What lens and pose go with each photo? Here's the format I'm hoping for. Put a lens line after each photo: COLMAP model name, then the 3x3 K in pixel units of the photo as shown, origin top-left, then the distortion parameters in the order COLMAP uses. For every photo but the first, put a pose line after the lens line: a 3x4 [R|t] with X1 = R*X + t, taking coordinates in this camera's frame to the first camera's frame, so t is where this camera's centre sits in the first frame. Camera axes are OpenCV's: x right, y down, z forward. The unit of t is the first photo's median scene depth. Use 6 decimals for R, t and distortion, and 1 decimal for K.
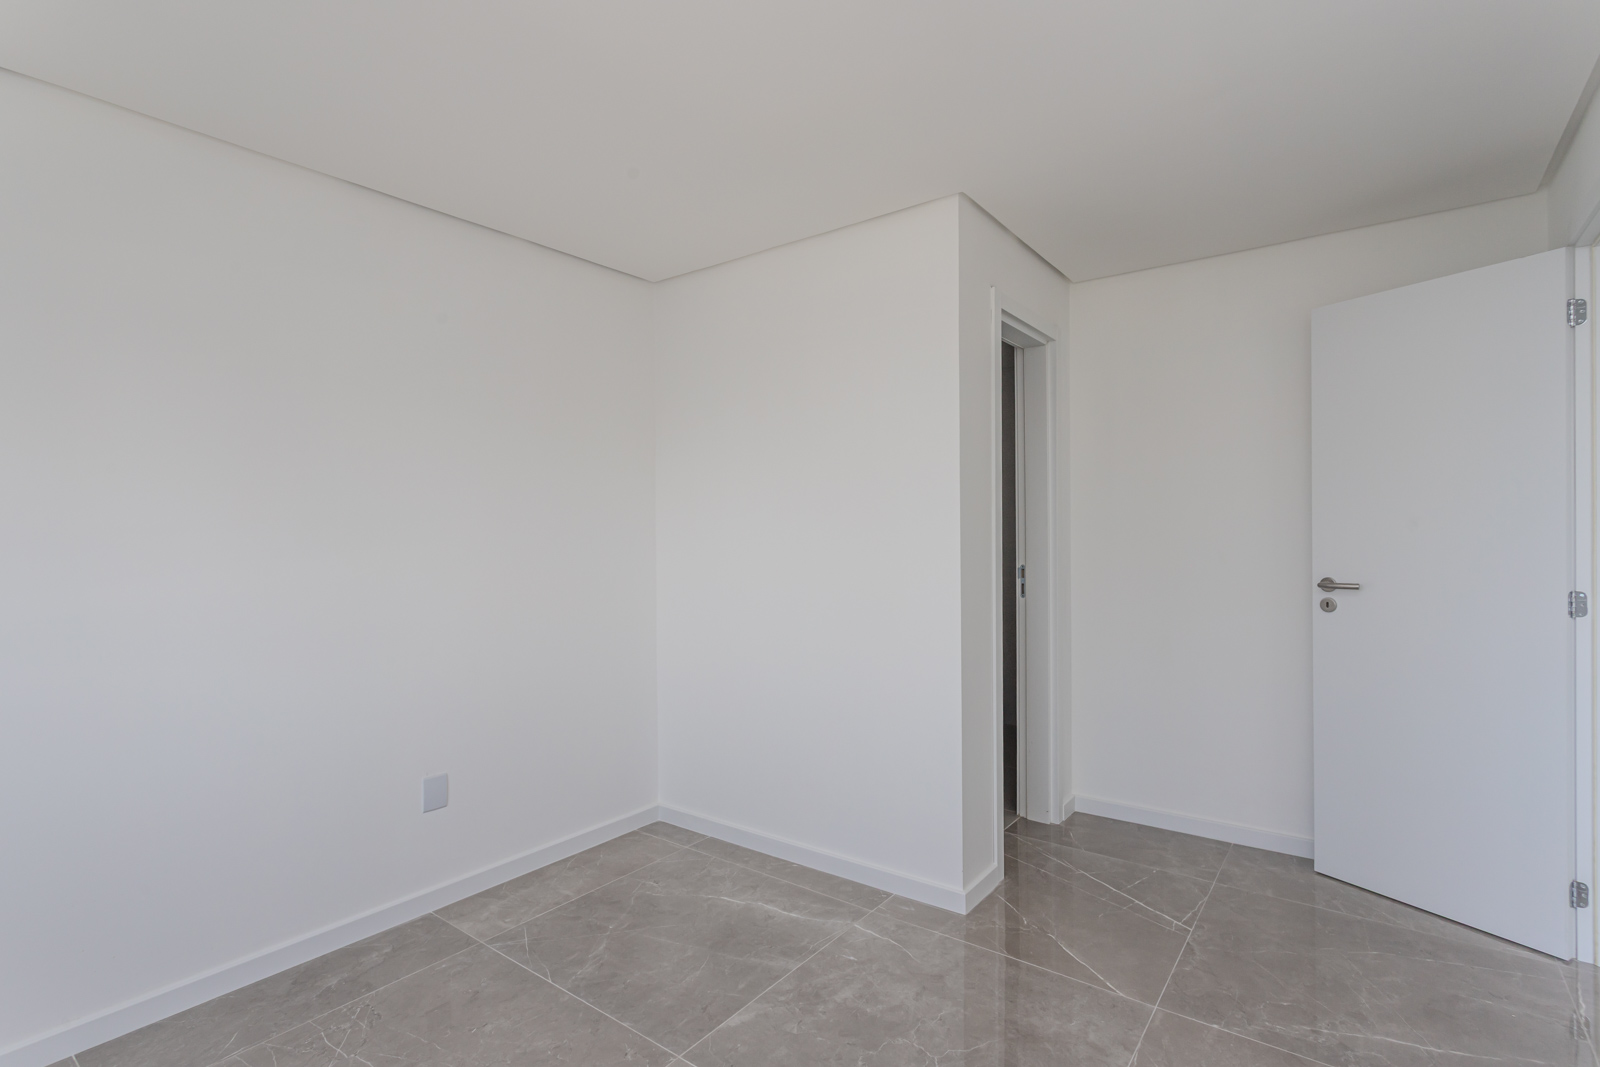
lens RADIAL K [[763.1, 0, 797.2], [0, 763.1, 548.1], [0, 0, 1]] dist [0.006700, 0.000435]
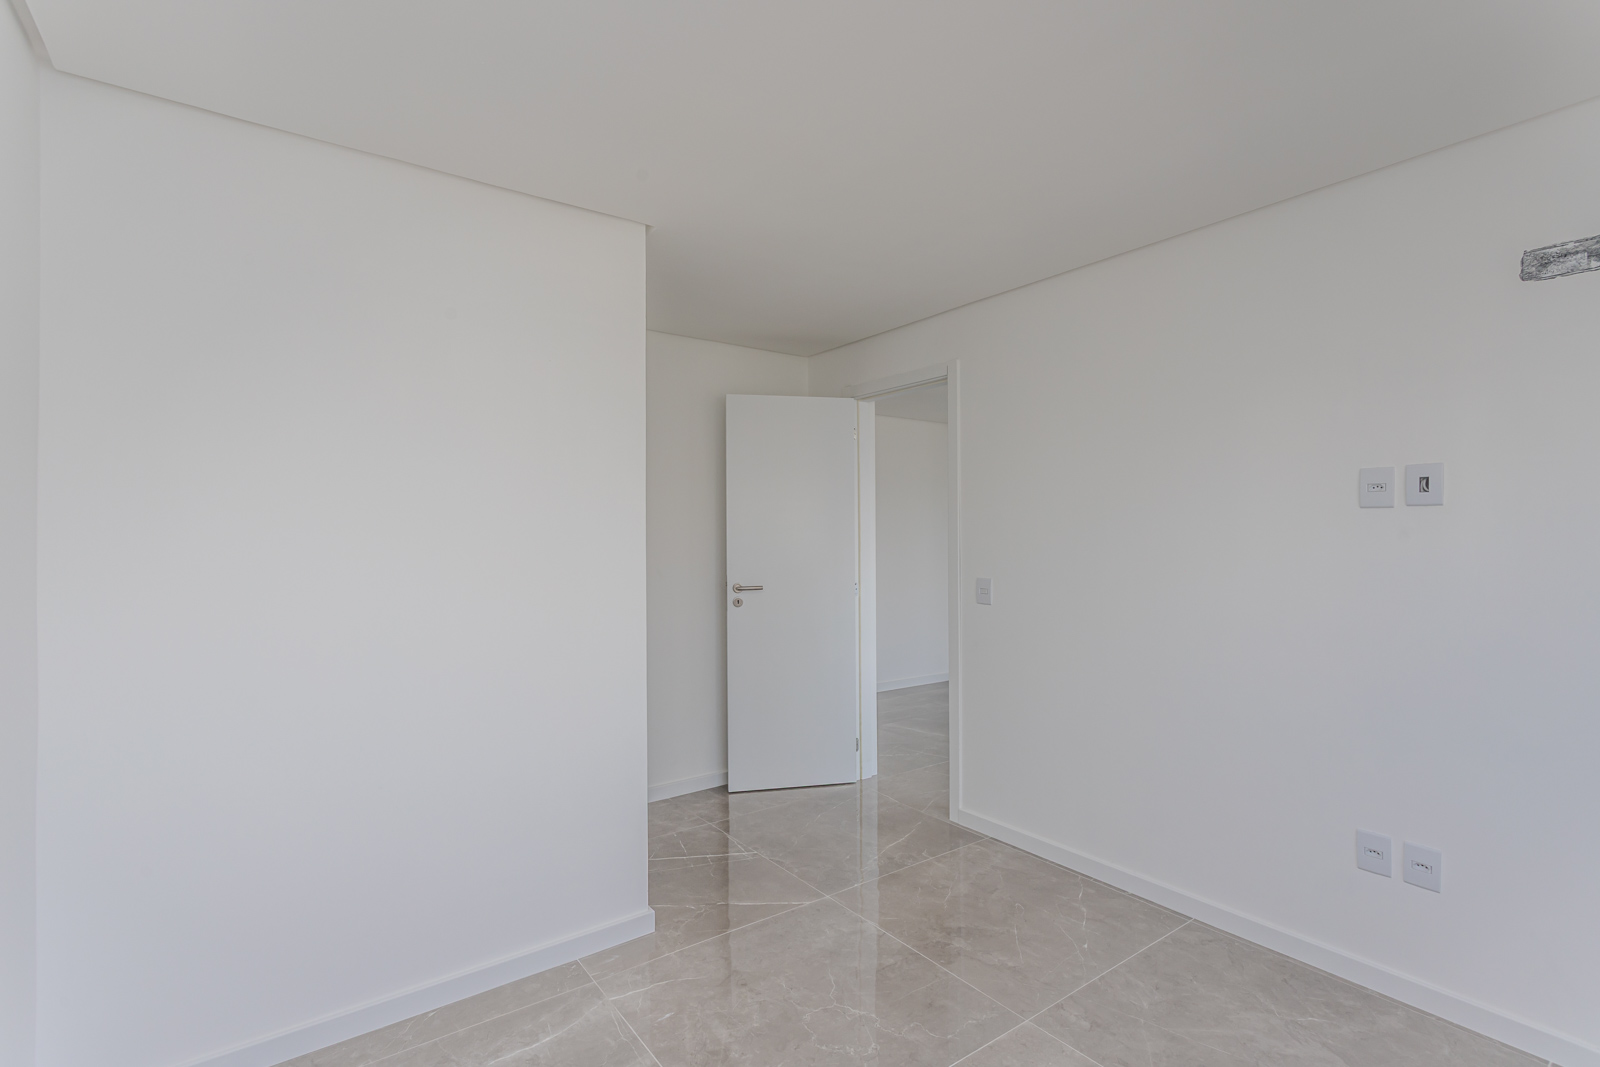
lens RADIAL K [[763.1, 0, 806.3], [0, 763.1, 531.7], [0, 0, 1]] dist [0.006700, 0.000435]
pose [[0.266492, 0.025047, 0.963512, -0.711398], [0.016213, 0.999404, -0.030464, -0.013674], [-0.963701, 0.023740, 0.265928, 0.524713]]
